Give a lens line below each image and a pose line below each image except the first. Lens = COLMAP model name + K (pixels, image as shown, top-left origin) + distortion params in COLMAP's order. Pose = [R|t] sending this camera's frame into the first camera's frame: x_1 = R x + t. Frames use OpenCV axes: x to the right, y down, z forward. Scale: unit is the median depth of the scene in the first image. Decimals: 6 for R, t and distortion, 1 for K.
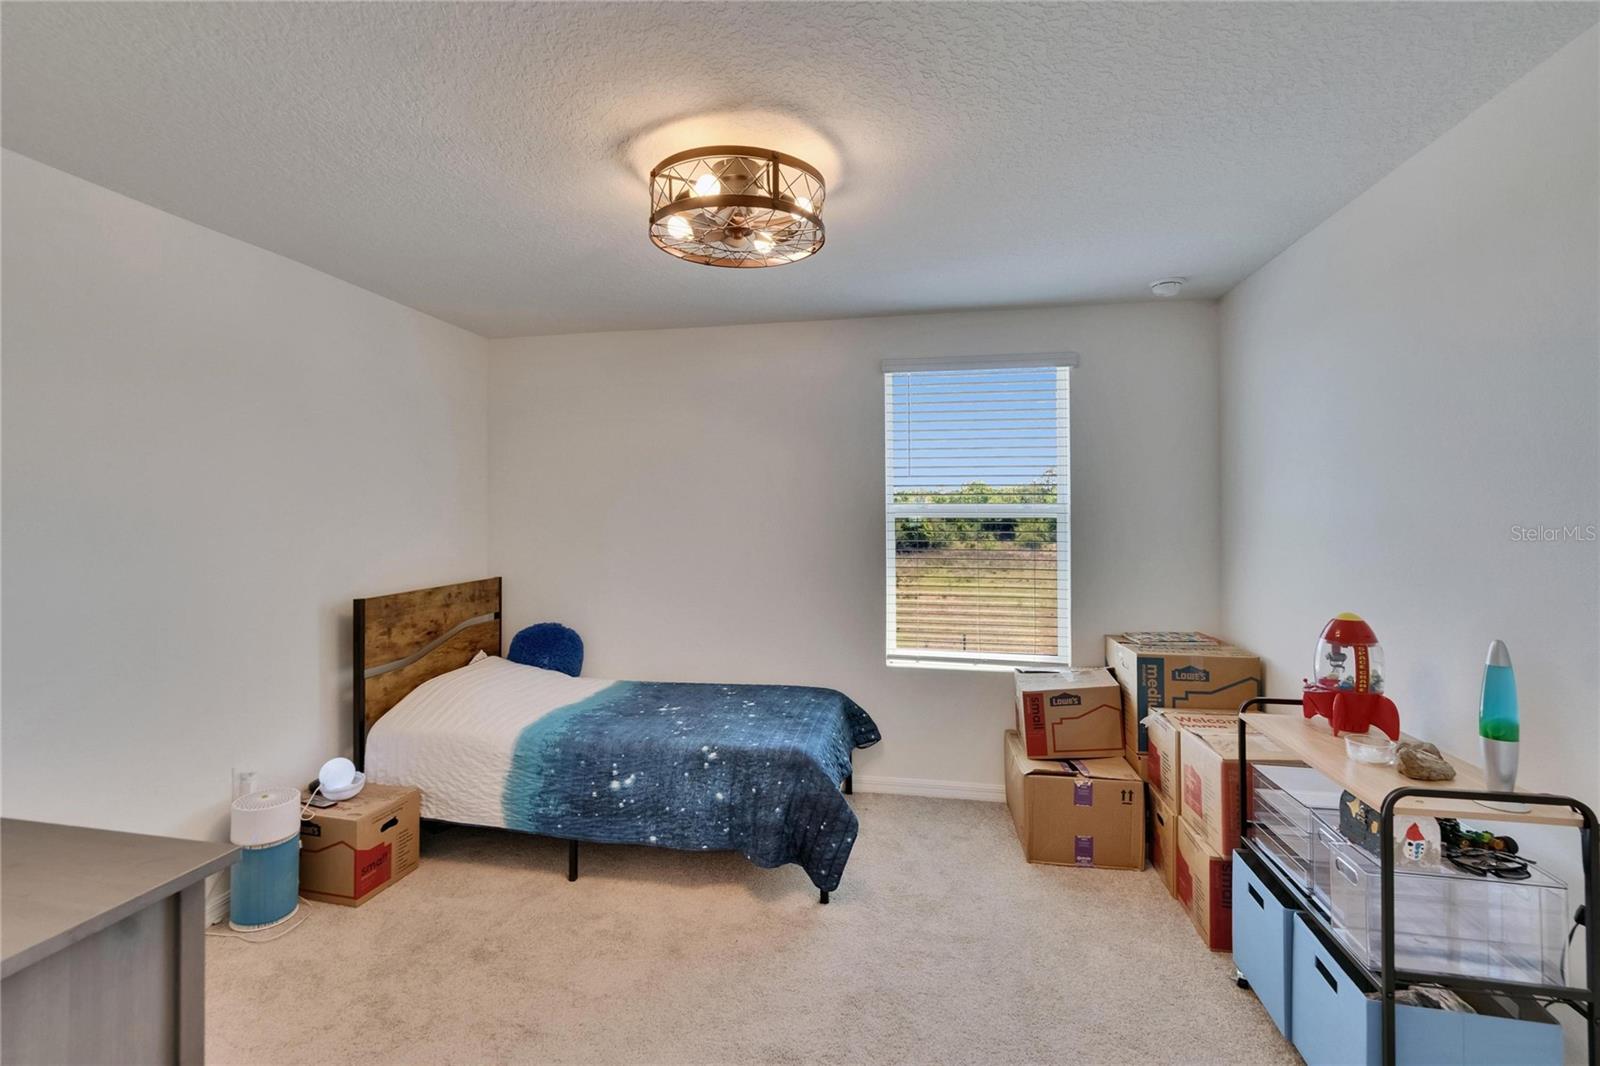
lens RADIAL K [[702.6, 0, 799.4], [0, 702.6, 519.5], [0, 0, 1]] dist [-0.001519, -0.000762]
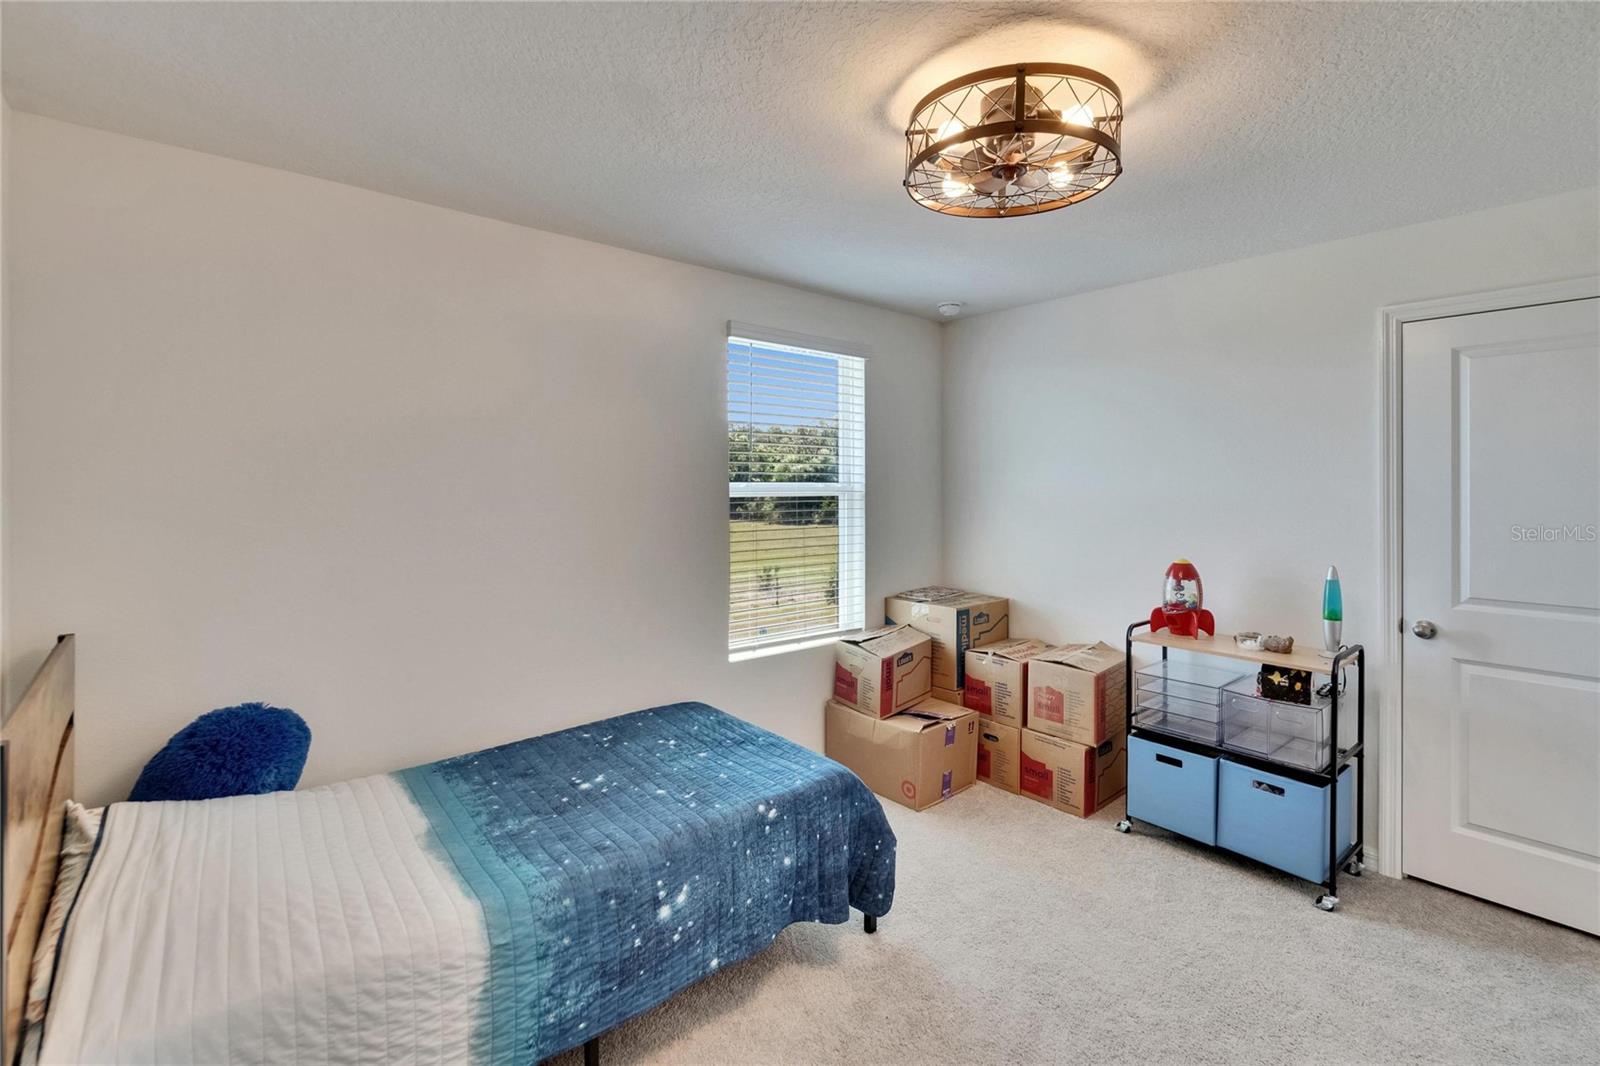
lens RADIAL K [[702.6, 0, 788.1], [0, 702.6, 489.5], [0, 0, 1]] dist [-0.001519, -0.000762]
pose [[0.644966, -0.006513, 0.764183, -0.686658], [0.006152, 0.999976, 0.003331, -0.020272], [-0.764186, 0.002553, 0.644990, 0.484208]]
